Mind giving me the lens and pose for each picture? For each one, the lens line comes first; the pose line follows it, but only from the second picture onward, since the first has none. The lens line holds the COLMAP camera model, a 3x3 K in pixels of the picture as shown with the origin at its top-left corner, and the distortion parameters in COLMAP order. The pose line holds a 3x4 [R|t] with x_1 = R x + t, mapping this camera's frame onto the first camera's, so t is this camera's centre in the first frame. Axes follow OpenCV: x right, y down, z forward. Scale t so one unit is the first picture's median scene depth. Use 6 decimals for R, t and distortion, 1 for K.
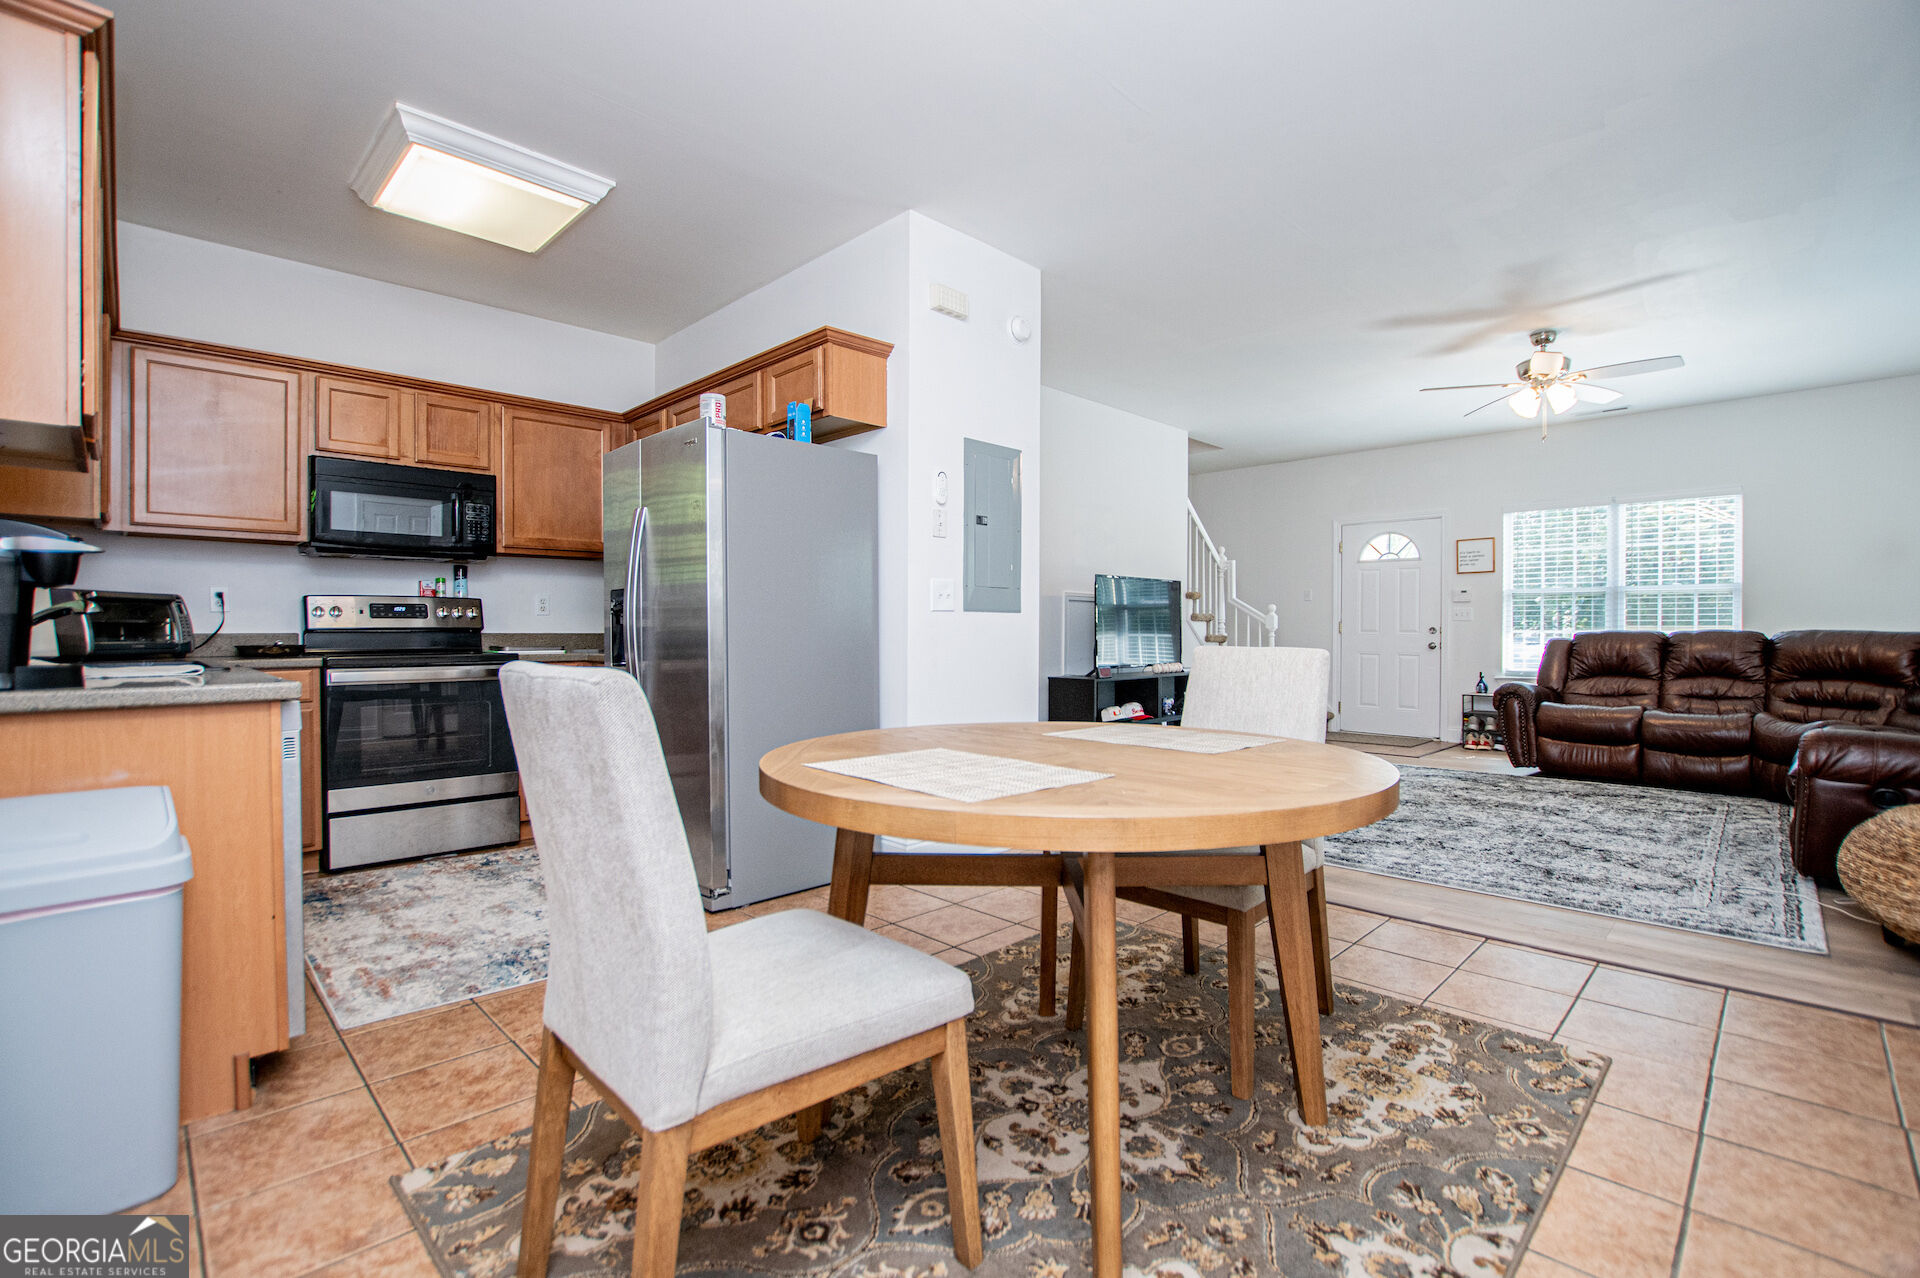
lens RADIAL K [[849.6, 0, 960.0], [0, 849.6, 639.0], [0, 0, 1]] dist [-0.001250, -0.000197]
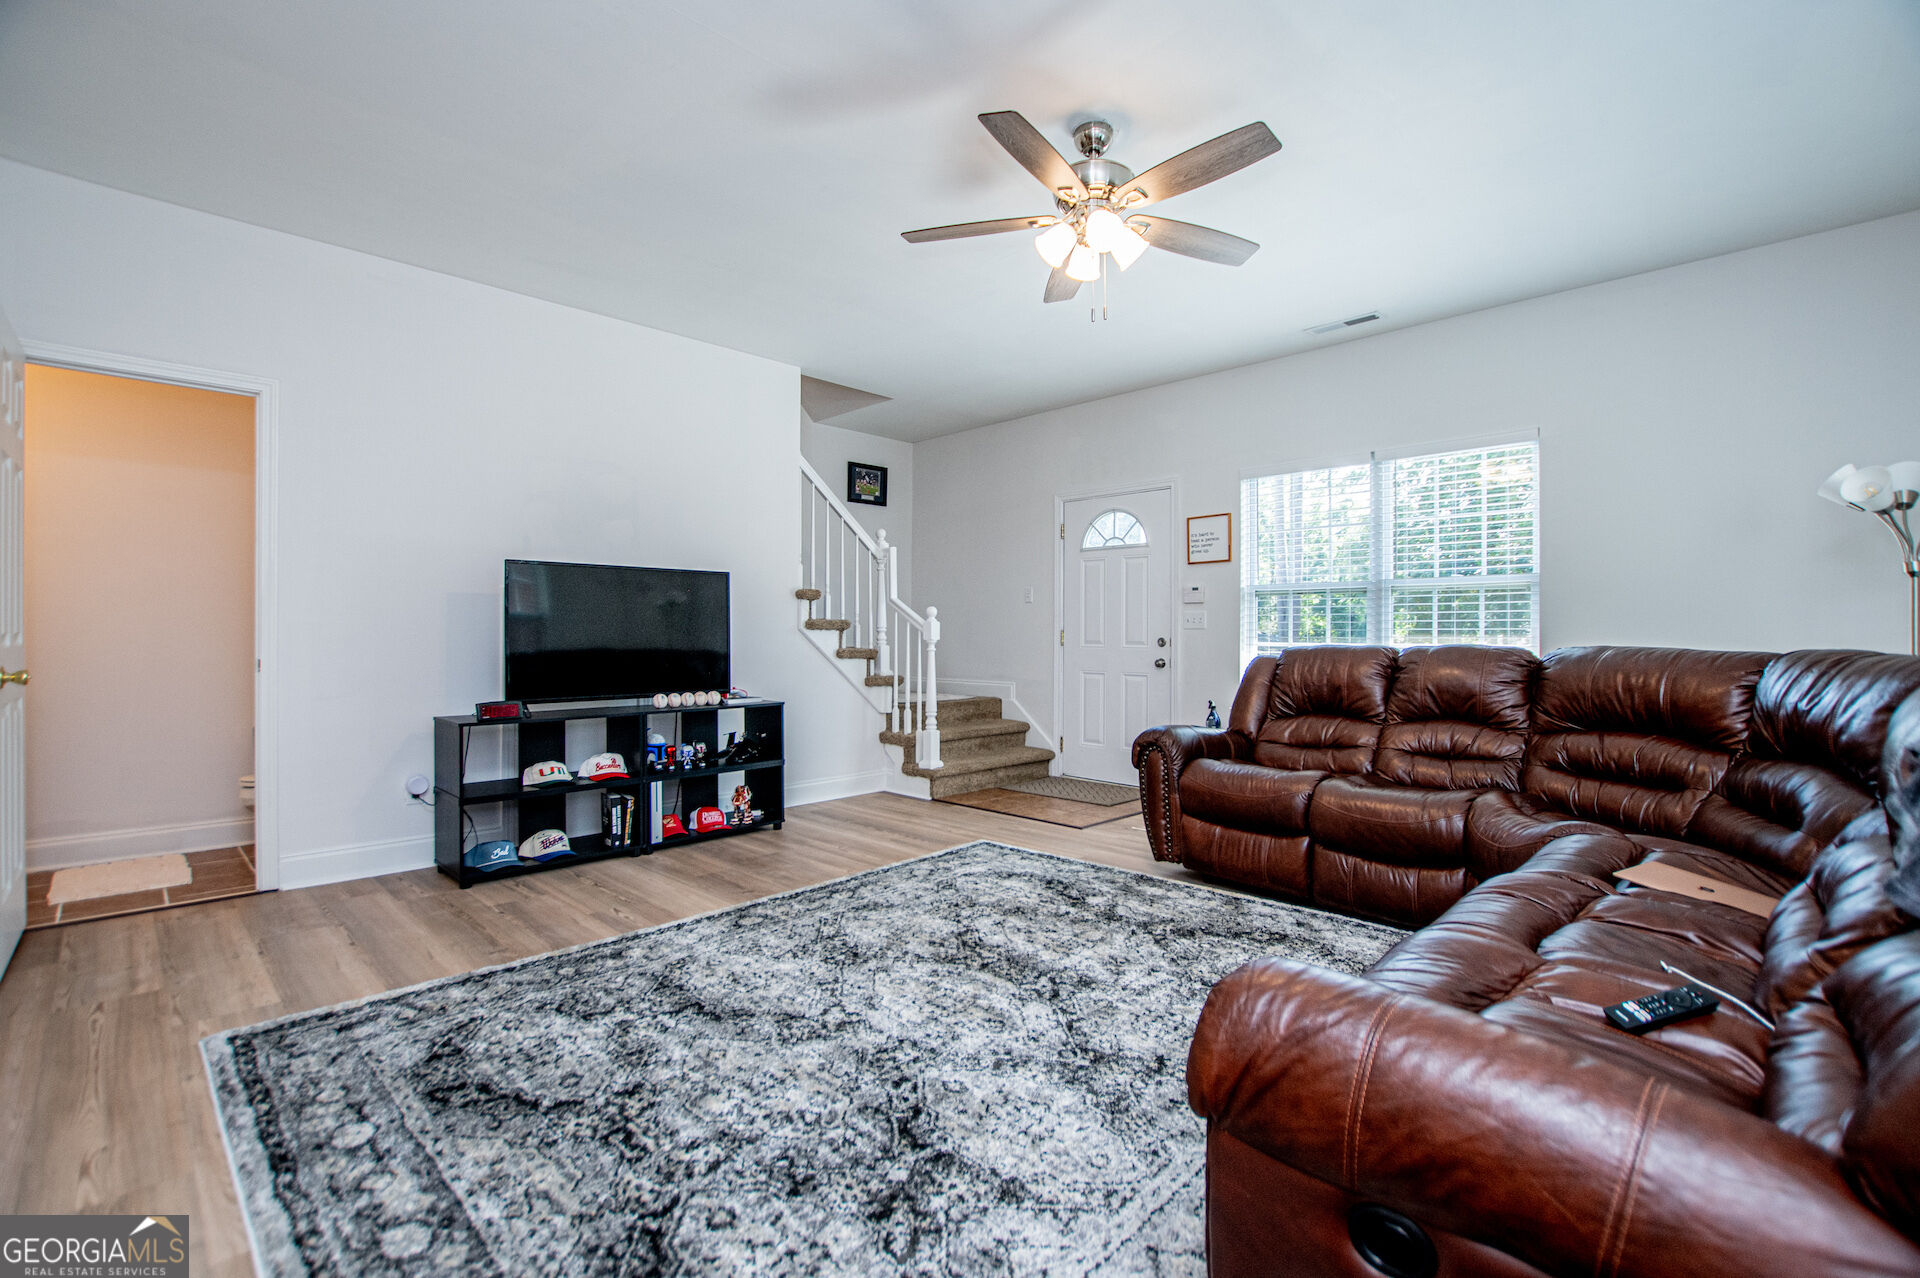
lens RADIAL K [[818.9, 0, 960.0], [0, 818.9, 639.0], [0, 0, 1]] dist [0.000018, -0.000030]
pose [[0.999978, -0.000029, -0.006581, 0.483461], [-0.000005, 0.999987, -0.005187, -0.011388], [0.006581, 0.005187, 0.999965, 0.364219]]
